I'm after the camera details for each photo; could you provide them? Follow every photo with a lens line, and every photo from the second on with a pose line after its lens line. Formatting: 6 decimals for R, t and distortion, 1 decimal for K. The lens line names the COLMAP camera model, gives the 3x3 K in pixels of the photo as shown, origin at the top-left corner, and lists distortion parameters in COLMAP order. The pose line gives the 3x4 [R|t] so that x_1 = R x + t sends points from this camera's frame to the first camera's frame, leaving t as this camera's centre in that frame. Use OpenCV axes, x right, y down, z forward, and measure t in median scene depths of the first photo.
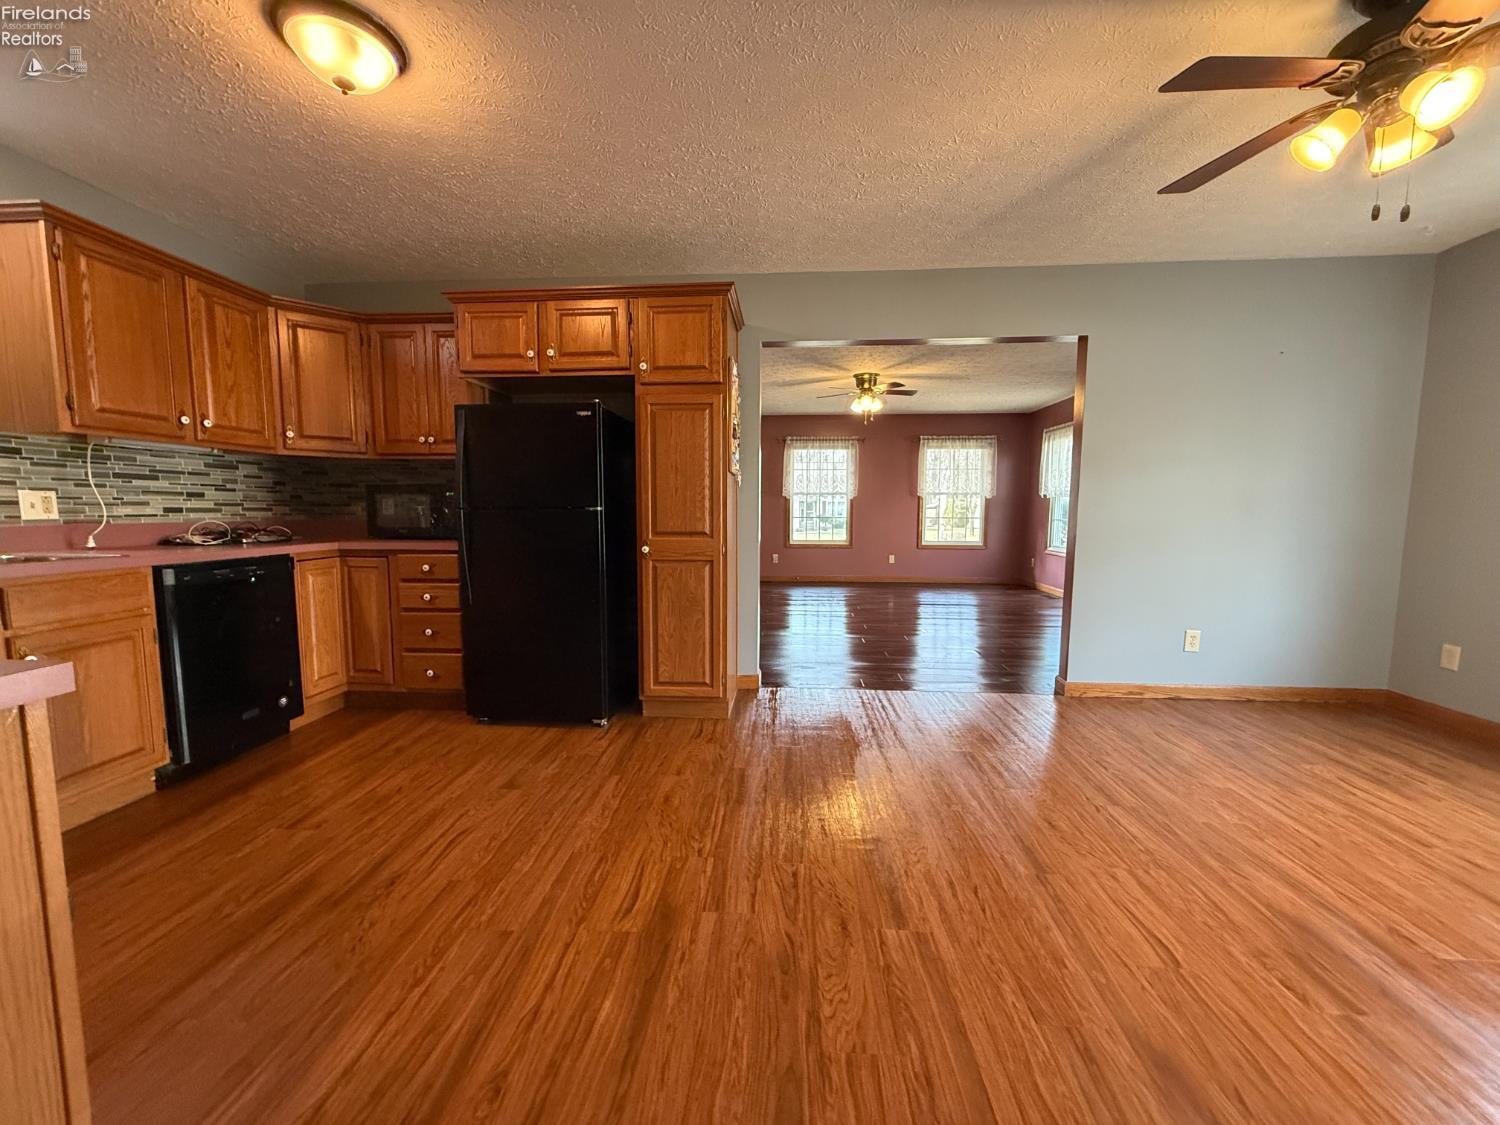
lens RADIAL K [[593.5, 0, 745.6], [0, 593.5, 562.6], [0, 0, 1]] dist [-0.001538, 0.000755]
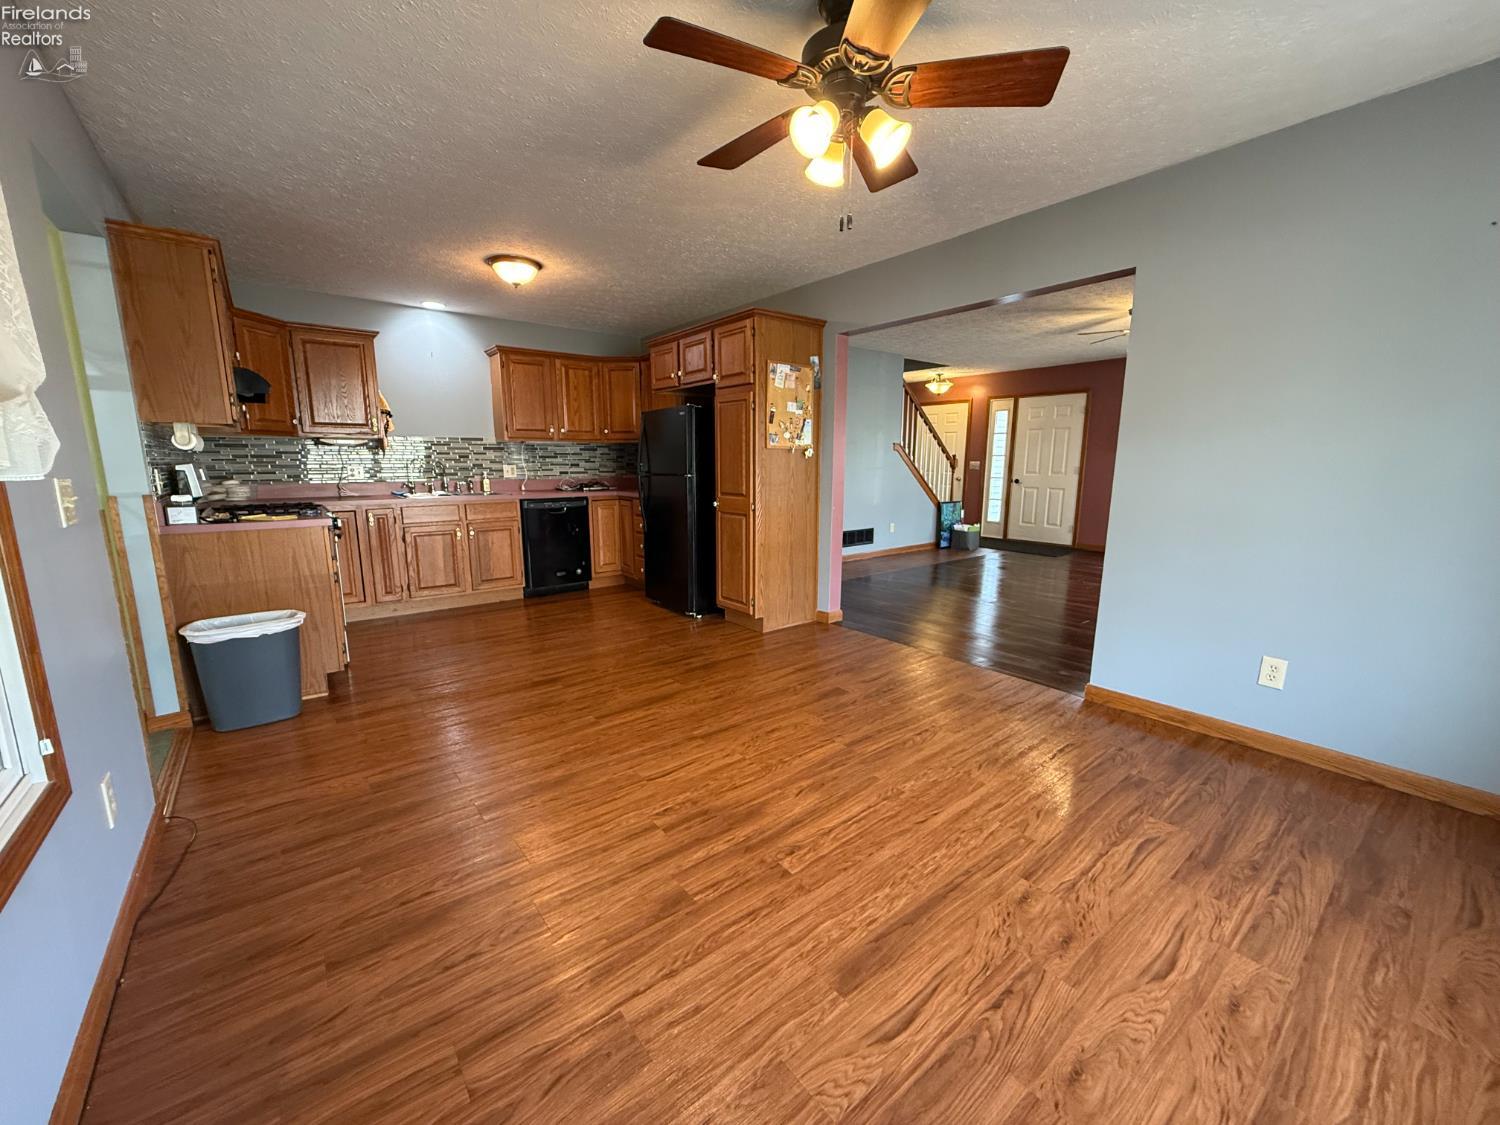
lens RADIAL K [[593.5, 0, 752.8], [0, 593.5, 565.6], [0, 0, 1]] dist [-0.001538, 0.000755]
pose [[0.680237, 0.127330, -0.721848, 0.990407], [-0.064441, 0.991372, 0.114146, -0.045989], [0.730154, -0.031129, 0.682573, 0.065819]]
